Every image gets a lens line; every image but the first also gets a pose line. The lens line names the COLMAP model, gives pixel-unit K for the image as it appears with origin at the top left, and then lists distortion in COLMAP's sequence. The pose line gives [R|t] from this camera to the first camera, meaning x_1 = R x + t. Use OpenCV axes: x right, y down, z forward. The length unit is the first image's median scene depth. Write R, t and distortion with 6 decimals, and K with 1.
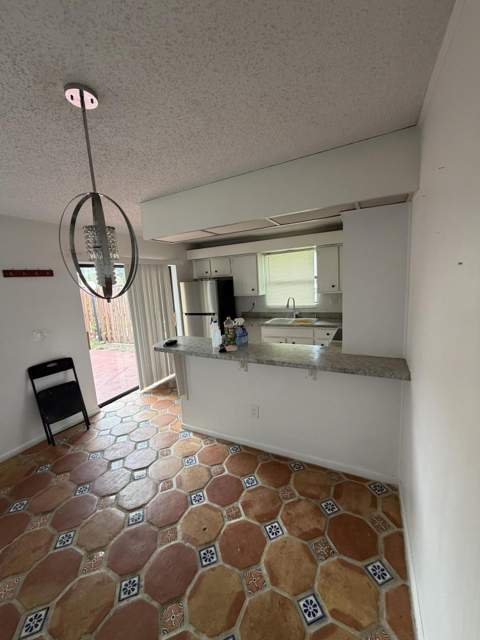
lens RADIAL K [[255.9, 0, 240.6], [0, 255.9, 317.8], [0, 0, 1]] dist [-0.000289, 0.000642]
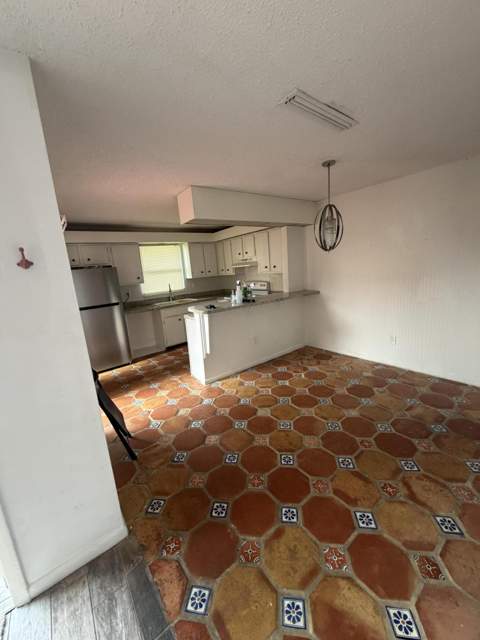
lens RADIAL K [[255.9, 0, 240.8], [0, 255.9, 319.7], [0, 0, 1]] dist [-0.000289, 0.000642]
pose [[0.427718, -0.158797, 0.889854, -1.287402], [0.181745, 0.979451, 0.087428, 0.073579], [-0.885452, 0.124332, 0.447790, 0.326007]]
